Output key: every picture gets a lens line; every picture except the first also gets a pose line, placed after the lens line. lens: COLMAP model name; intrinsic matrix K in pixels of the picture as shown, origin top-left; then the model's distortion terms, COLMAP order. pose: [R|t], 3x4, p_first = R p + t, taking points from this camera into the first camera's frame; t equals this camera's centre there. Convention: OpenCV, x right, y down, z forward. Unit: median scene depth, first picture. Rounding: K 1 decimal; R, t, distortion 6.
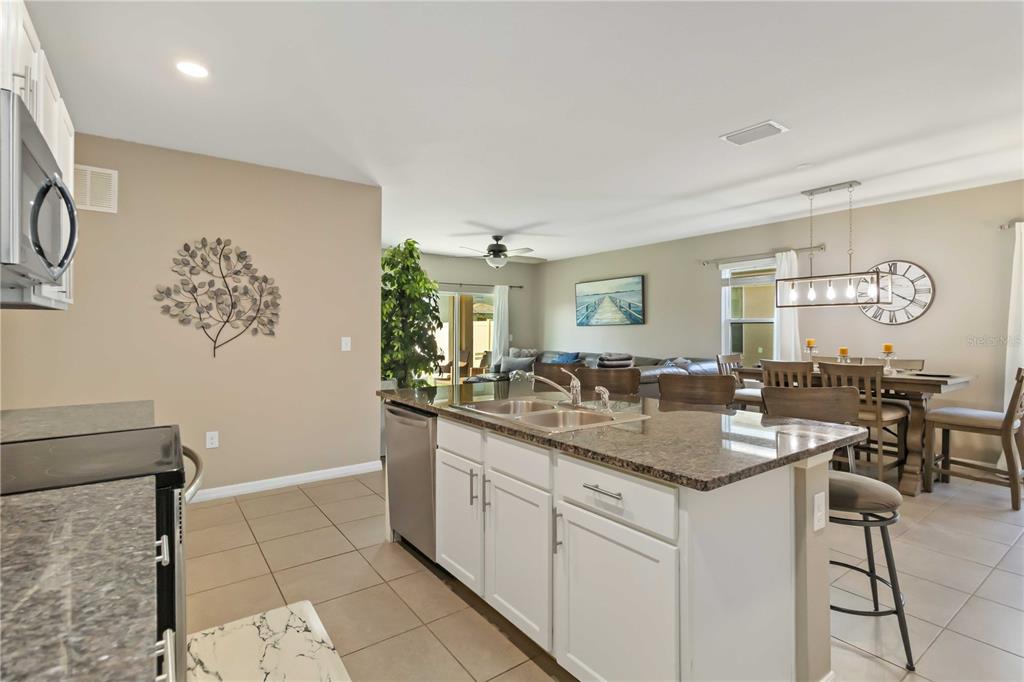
lens RADIAL K [[480.5, 0, 517.4], [0, 480.5, 329.5], [0, 0, 1]] dist [-0.004829, 0.001782]
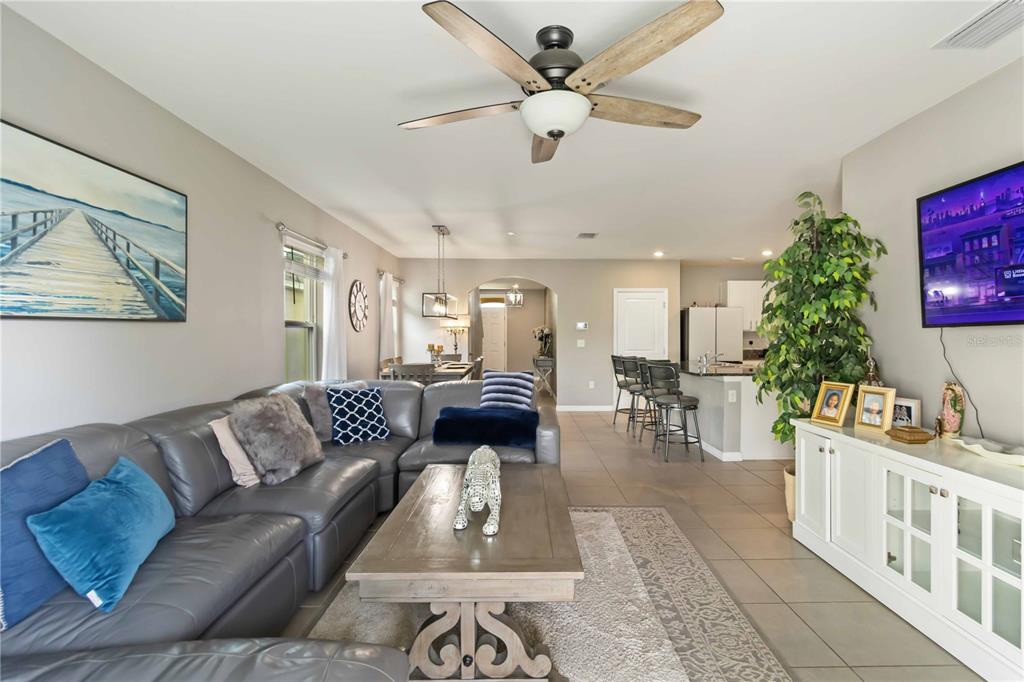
lens RADIAL K [[480.5, 0, 531.6], [0, 480.5, 335.0], [0, 0, 1]] dist [-0.004829, 0.001782]
pose [[-0.820419, -0.001586, 0.571761, -0.297786], [-0.003024, 0.999994, -0.001565, -0.001160], [-0.571755, -0.003013, -0.820419, 1.816224]]
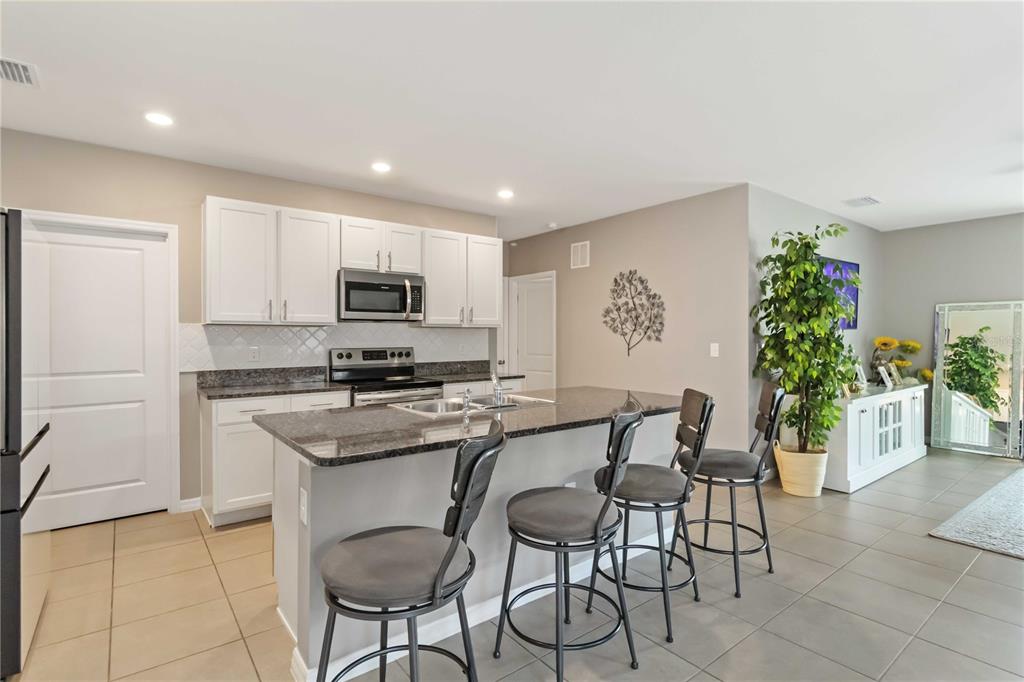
lens RADIAL K [[505.0, 0, 524.9], [0, 505.0, 331.3], [0, 0, 1]] dist [-0.000884, -0.003435]
pose [[0.039467, -0.009016, -0.999180, 0.625651], [0.004458, 0.999951, -0.008847, -0.001761], [0.999211, -0.004105, 0.039505, 0.486857]]
